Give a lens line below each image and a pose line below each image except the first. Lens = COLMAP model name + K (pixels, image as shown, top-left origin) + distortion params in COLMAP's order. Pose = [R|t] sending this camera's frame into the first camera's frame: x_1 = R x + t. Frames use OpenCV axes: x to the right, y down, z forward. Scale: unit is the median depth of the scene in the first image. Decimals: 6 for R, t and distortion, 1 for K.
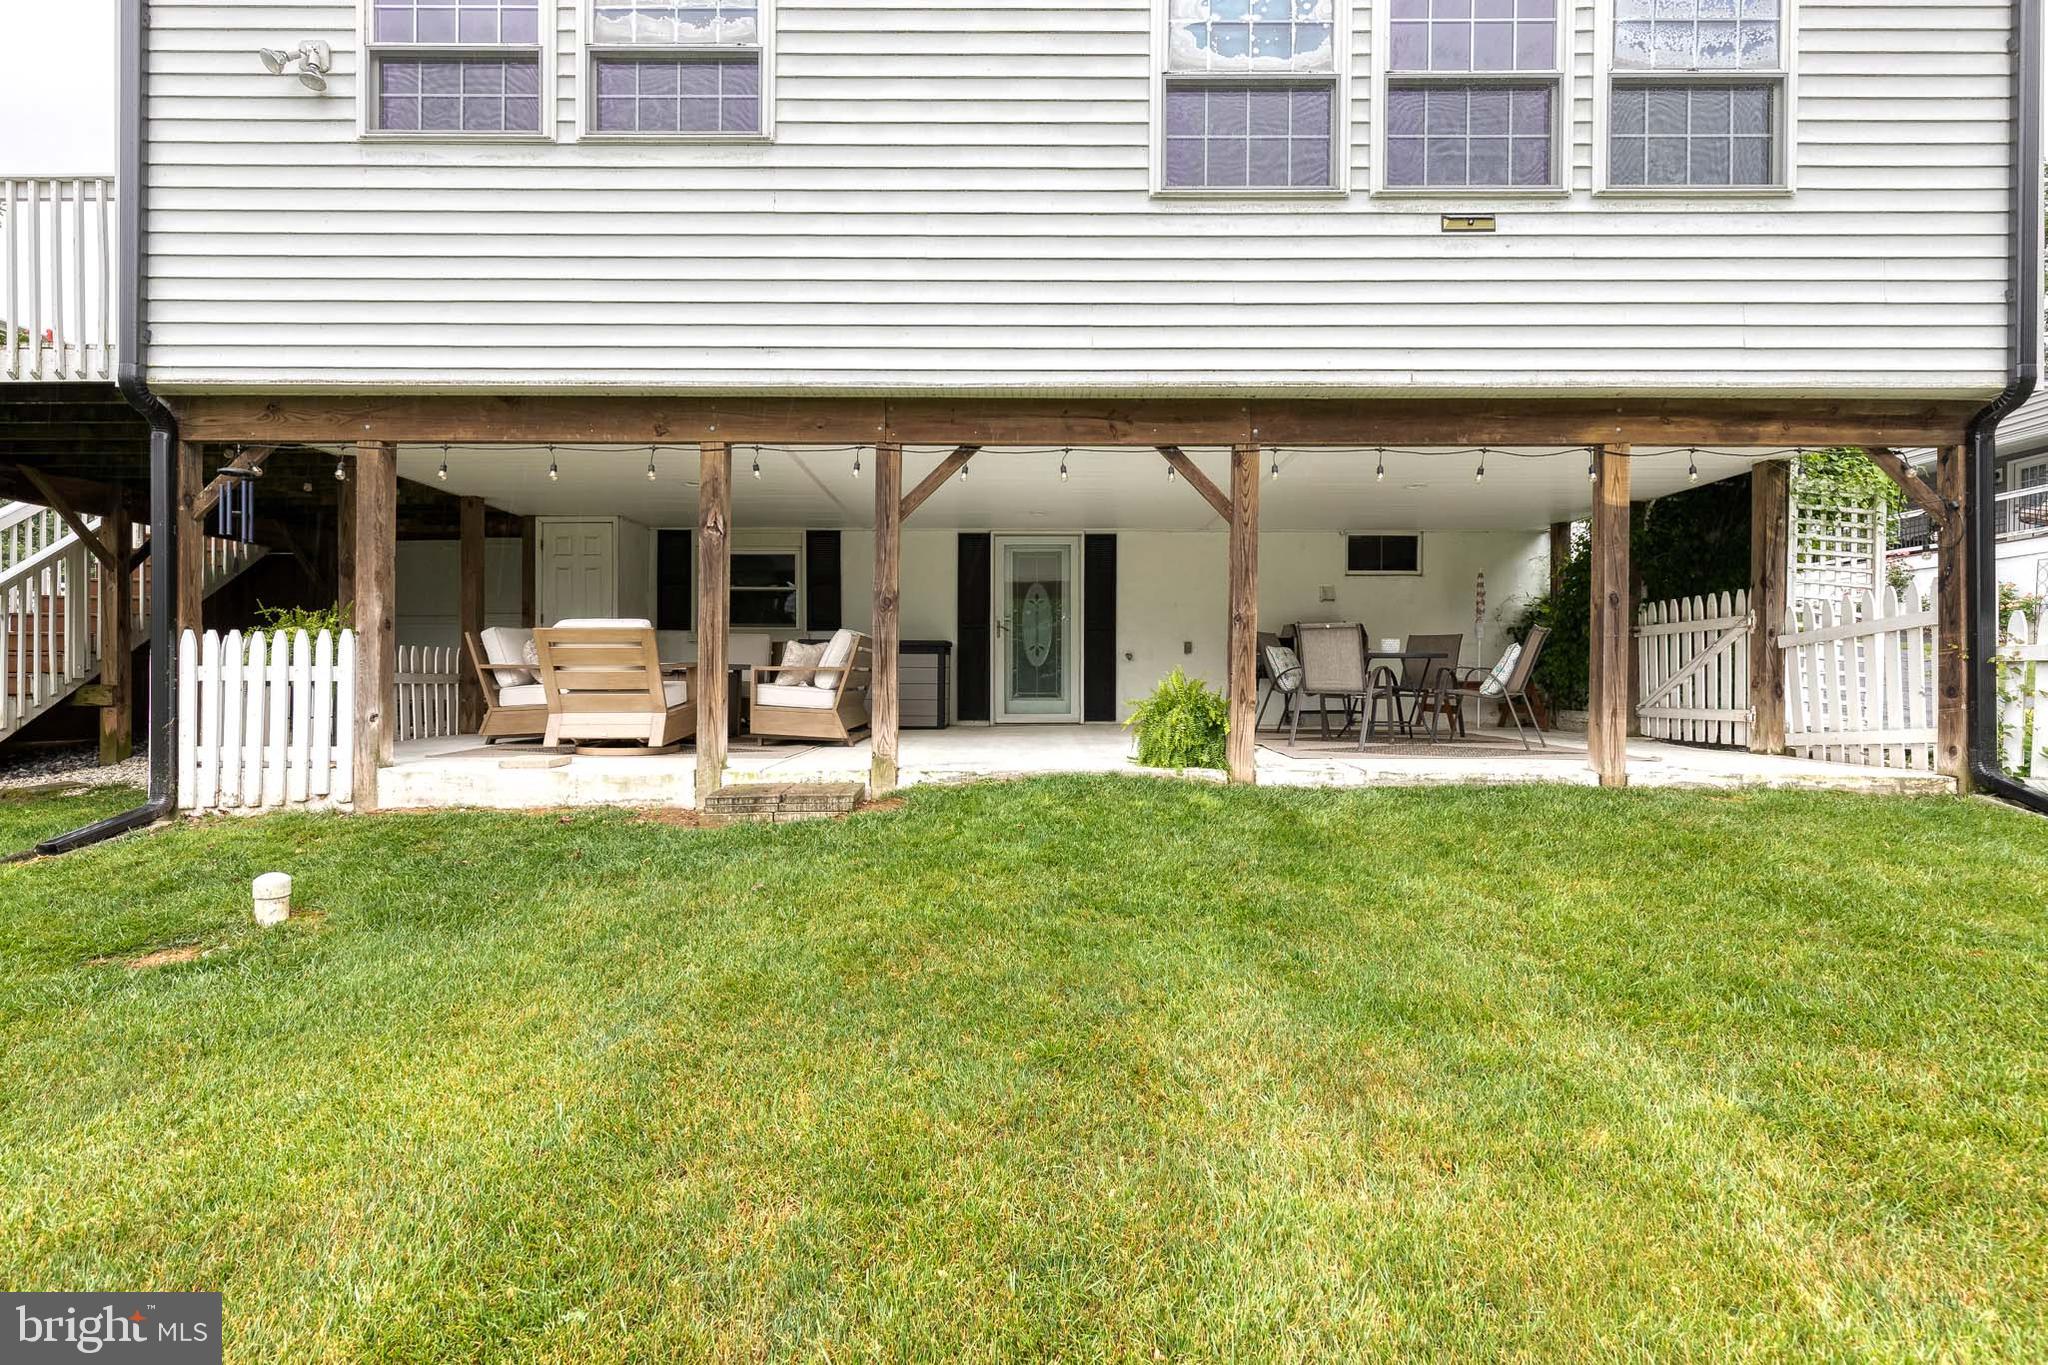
lens RADIAL K [[906.7, 0, 1026.2], [0, 906.7, 669.1], [0, 0, 1]] dist [0.012433, -0.000805]
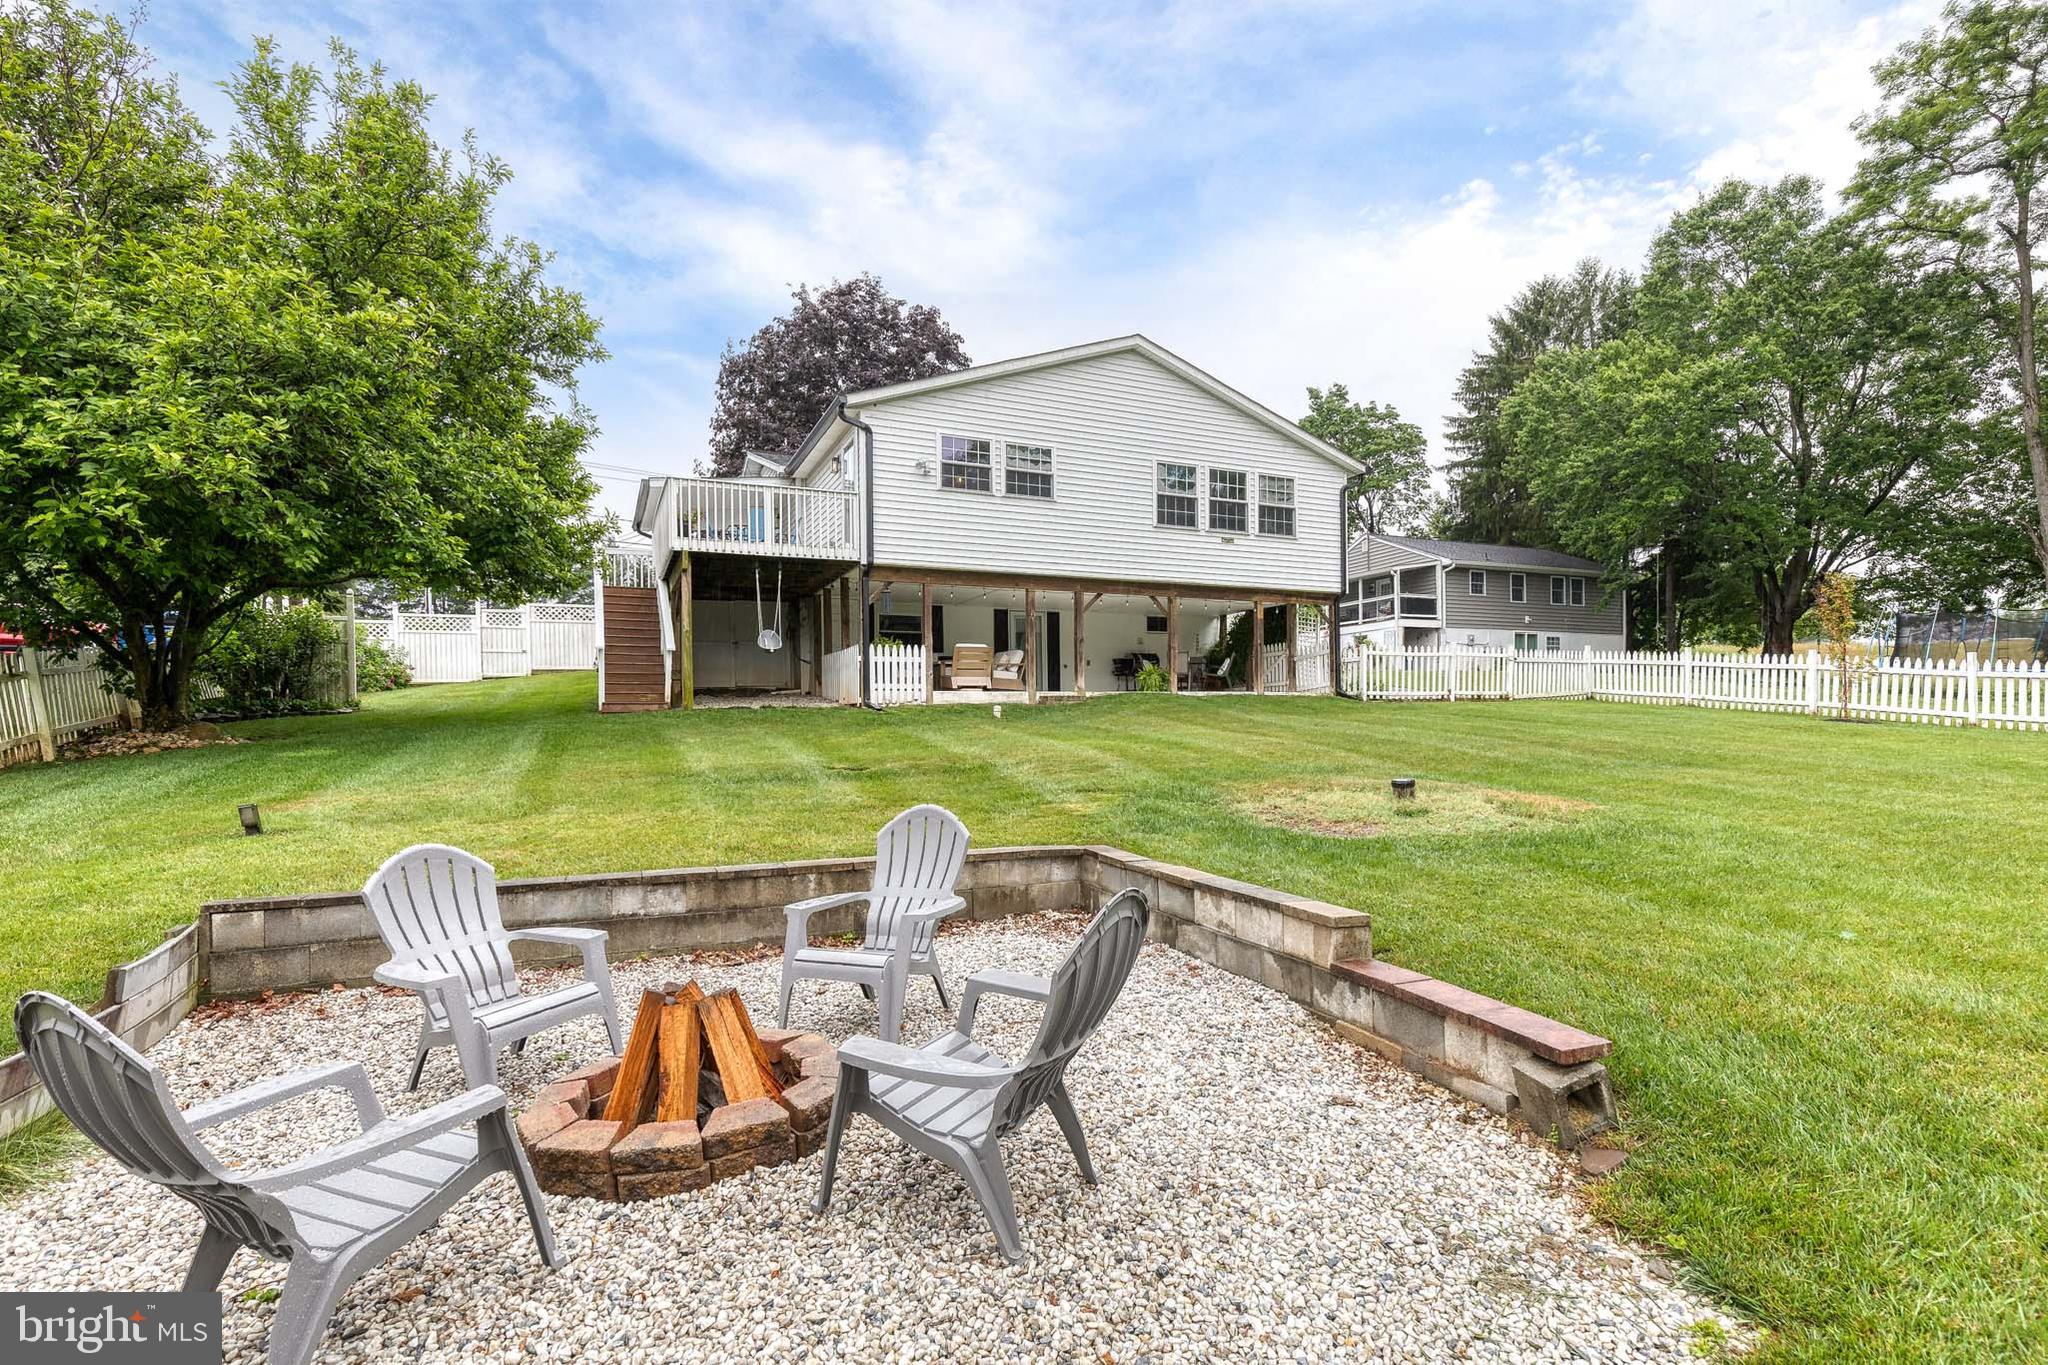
lens RADIAL K [[906.7, 0, 1021.5], [0, 906.7, 695.1], [0, 0, 1]] dist [0.012433, -0.000805]
pose [[0.913381, -0.001208, 0.407104, -1.701926], [0.010312, 0.999743, -0.020168, 0.190895], [-0.406975, 0.022619, 0.913159, -1.914436]]
